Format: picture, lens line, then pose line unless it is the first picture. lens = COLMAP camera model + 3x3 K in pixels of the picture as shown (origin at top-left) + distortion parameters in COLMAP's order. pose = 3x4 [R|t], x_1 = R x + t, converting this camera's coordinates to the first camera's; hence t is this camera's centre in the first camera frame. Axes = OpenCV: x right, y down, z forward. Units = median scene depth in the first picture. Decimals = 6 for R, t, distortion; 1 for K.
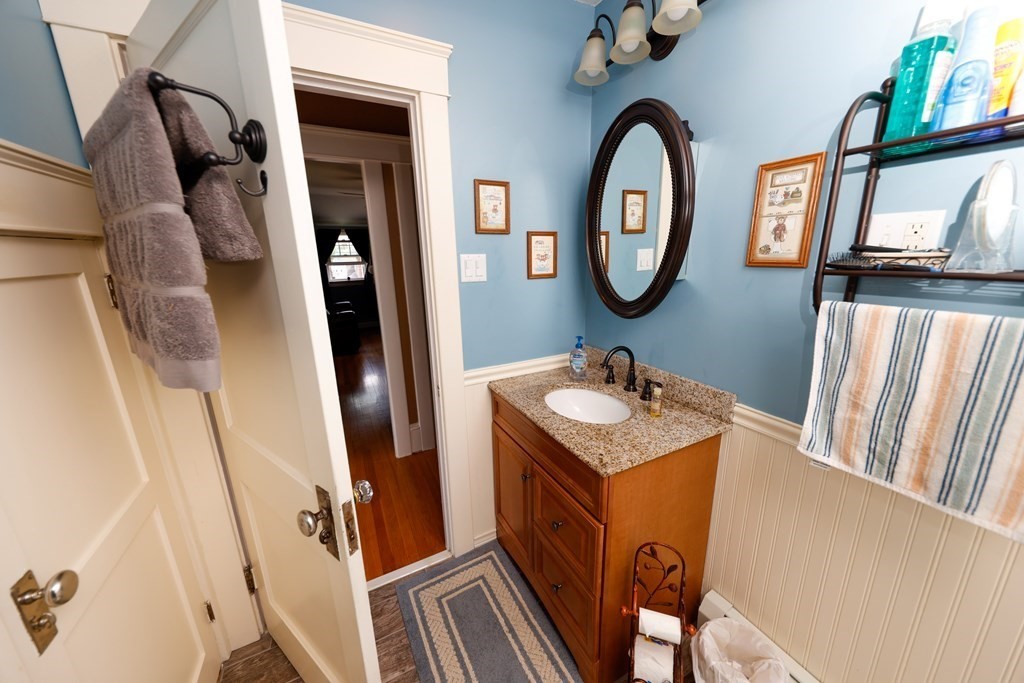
lens RADIAL K [[354.0, 0, 511.5], [0, 354.0, 343.2], [0, 0, 1]] dist [-0.002188, -0.000398]
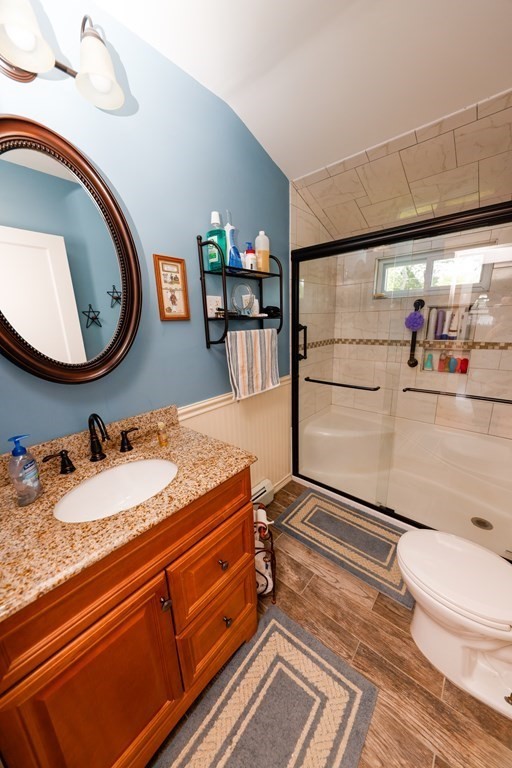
lens RADIAL K [[265.2, 0, 265.3], [0, 265.2, 384.0], [0, 0, 1]] dist [0.000155, -0.000069]
pose [[-0.391234, -0.187388, 0.901011, -0.534898], [0.261869, 0.915910, 0.304194, -0.180183], [-0.882247, 0.354958, -0.309264, 0.960655]]
